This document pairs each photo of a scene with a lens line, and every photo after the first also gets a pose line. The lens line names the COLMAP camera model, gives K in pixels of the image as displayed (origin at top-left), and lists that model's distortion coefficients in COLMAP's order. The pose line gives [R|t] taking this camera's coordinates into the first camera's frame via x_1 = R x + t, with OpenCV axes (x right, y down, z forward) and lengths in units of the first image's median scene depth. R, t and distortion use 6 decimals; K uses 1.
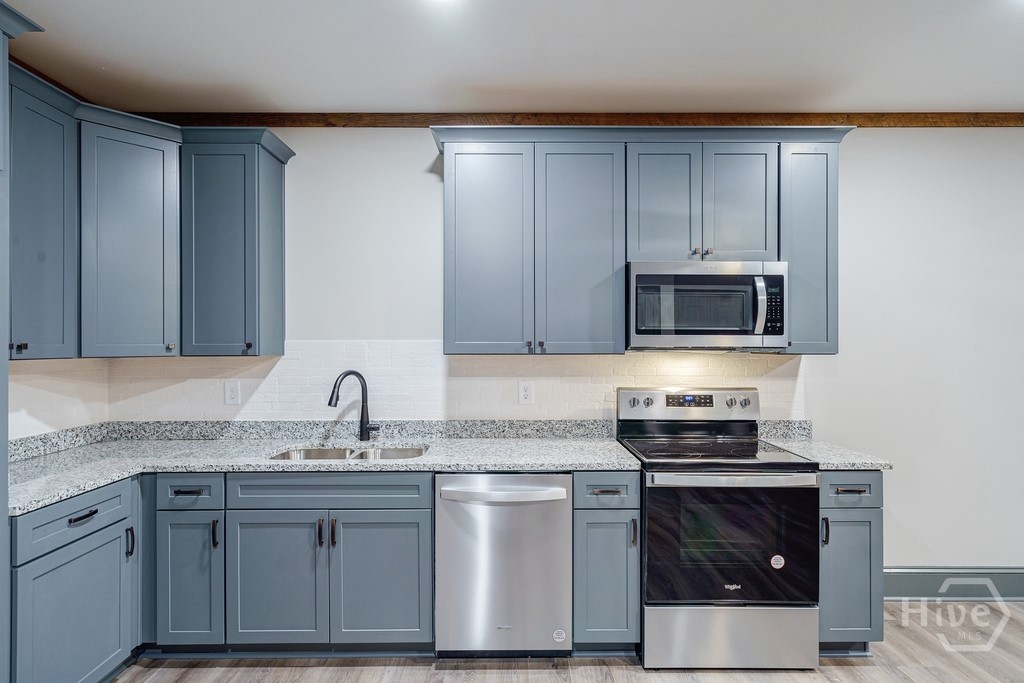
lens RADIAL K [[540.0, 0, 530.7], [0, 540.0, 345.7], [0, 0, 1]] dist [0.002930, 0.000115]
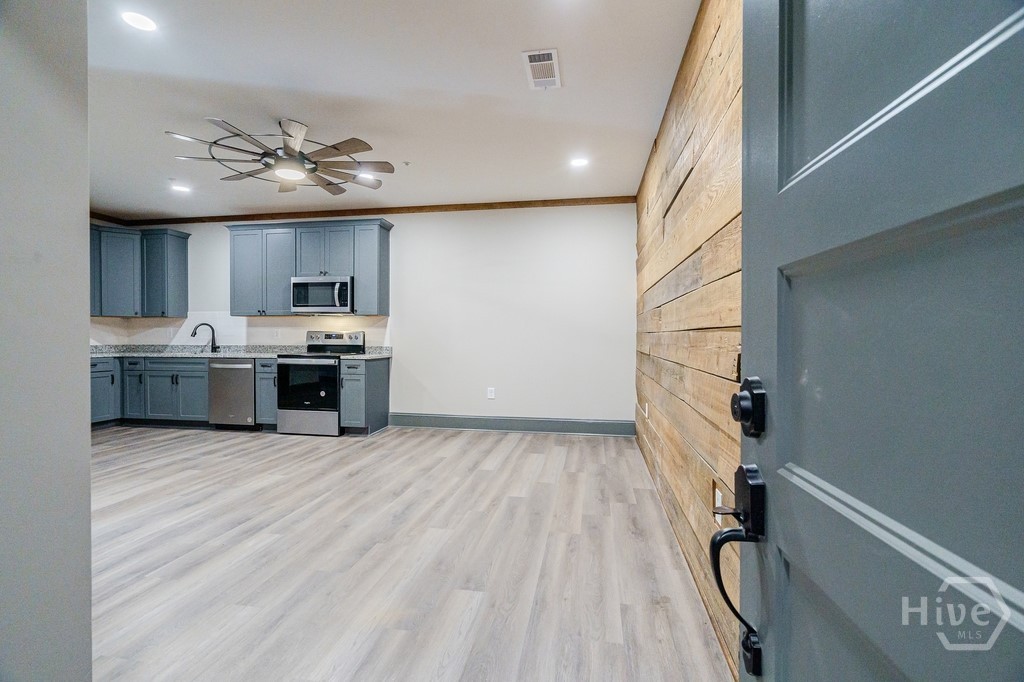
lens RADIAL K [[443.2, 0, 486.2], [0, 443.2, 339.5], [0, 0, 1]] dist [-0.000439, 0.000157]
pose [[0.983803, 0.006190, -0.179146, 1.383894], [-0.004065, 0.999917, 0.012227, 0.096071], [0.179206, -0.011301, 0.983747, -0.814302]]
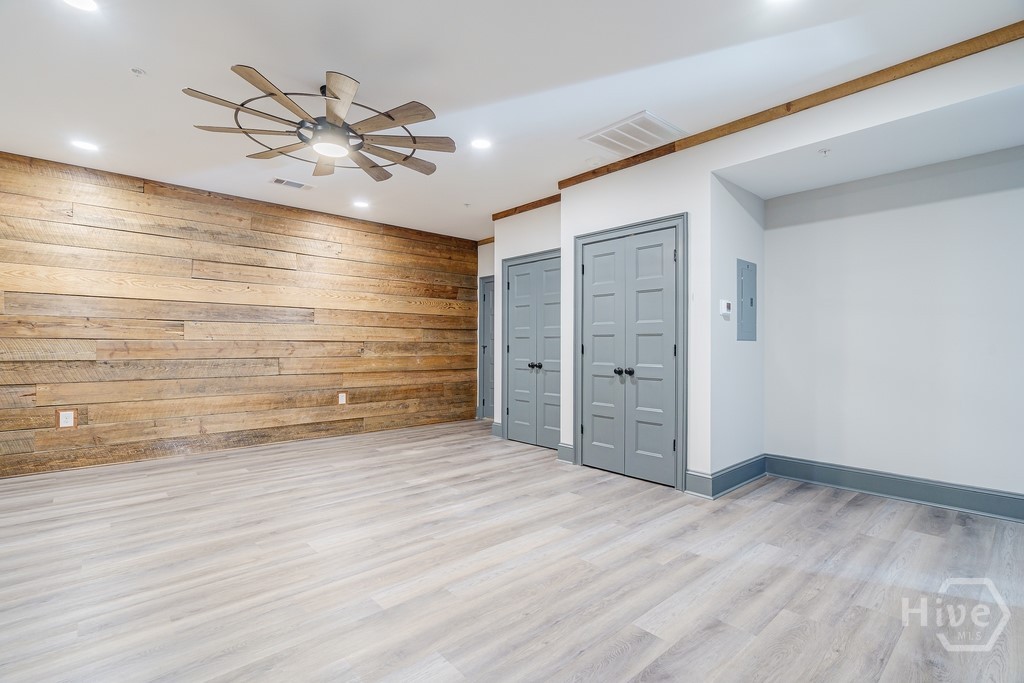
lens RADIAL K [[486.3, 0, 474.2], [0, 486.3, 338.4], [0, 0, 1]] dist [-0.004315, -0.000126]
pose [[-0.613062, 0.010851, 0.789960, -0.387197], [-0.006441, 0.999804, -0.018732, 0.111503], [-0.790008, -0.016572, -0.612872, 0.668396]]
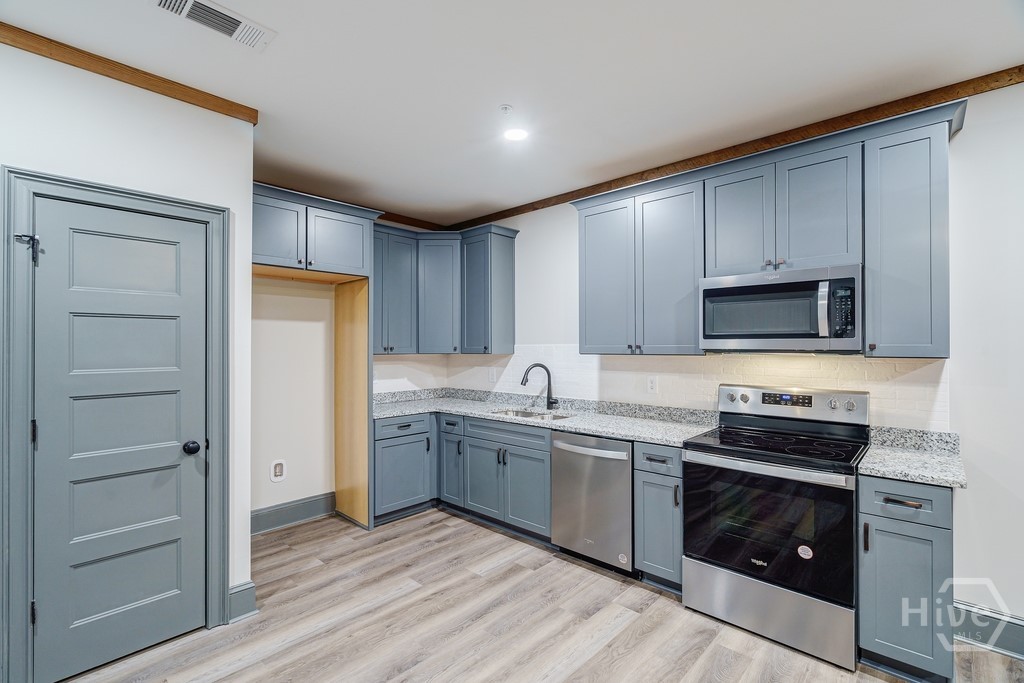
lens RADIAL K [[464.6, 0, 499.9], [0, 464.6, 345.6], [0, 0, 1]] dist [-0.003345, 0.000016]
pose [[0.719845, -0.002658, -0.694130, 0.568231], [0.000064, 0.999993, -0.003763, -0.002387], [0.694135, 0.002664, 0.719840, -0.063772]]
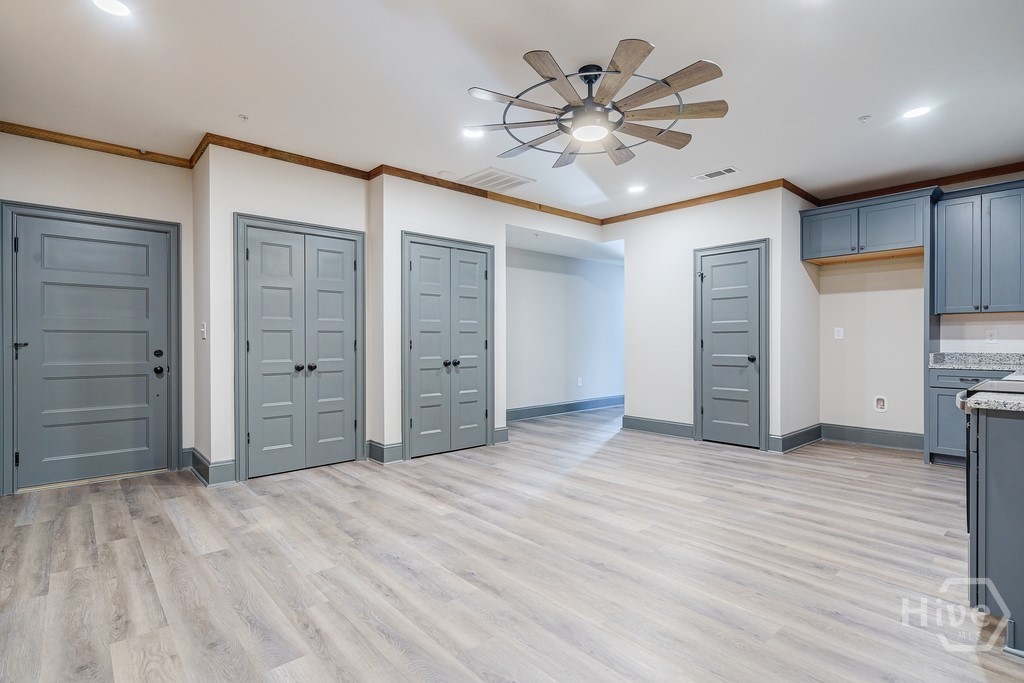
lens RADIAL K [[532.2, 0, 557.7], [0, 532.2, 343.6], [0, 0, 1]] dist [-0.002727, 0.000582]
pose [[-0.695976, 0.006359, -0.718037, 1.501149], [0.005700, 0.999978, 0.003332, 0.107797], [0.718042, -0.001774, -0.695997, 0.982753]]
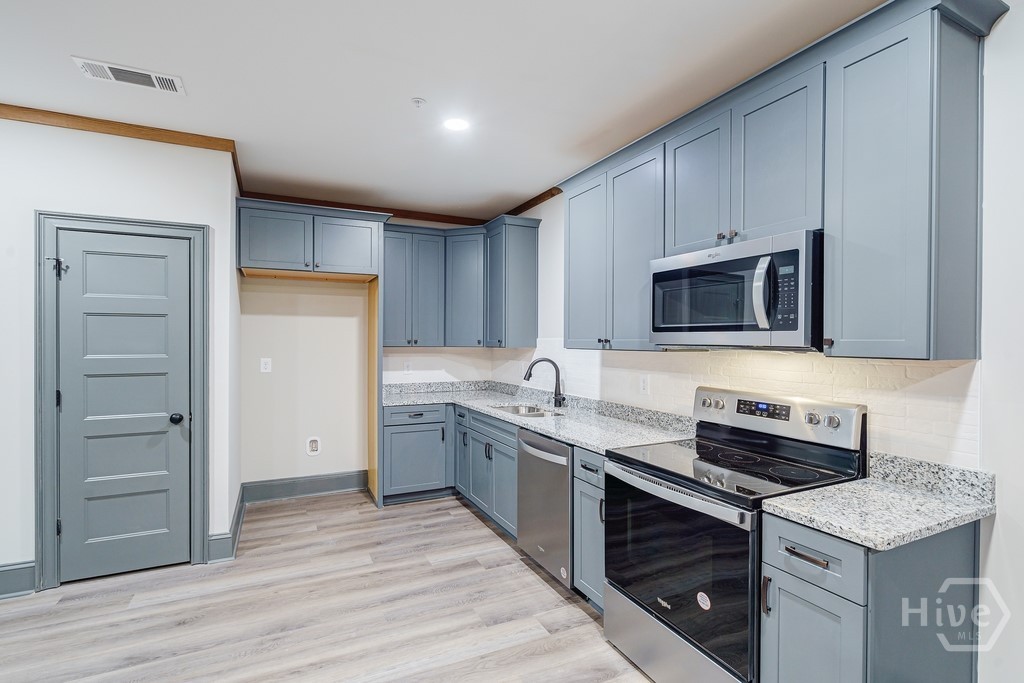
lens RADIAL K [[466.0, 0, 493.3], [0, 466.0, 344.9], [0, 0, 1]] dist [-0.001177, 0.000270]
pose [[0.423105, 0.010863, -0.906016, 0.837648], [-0.005943, 0.999940, 0.009214, -0.002962], [0.906061, 0.001486, 0.423144, 0.341154]]
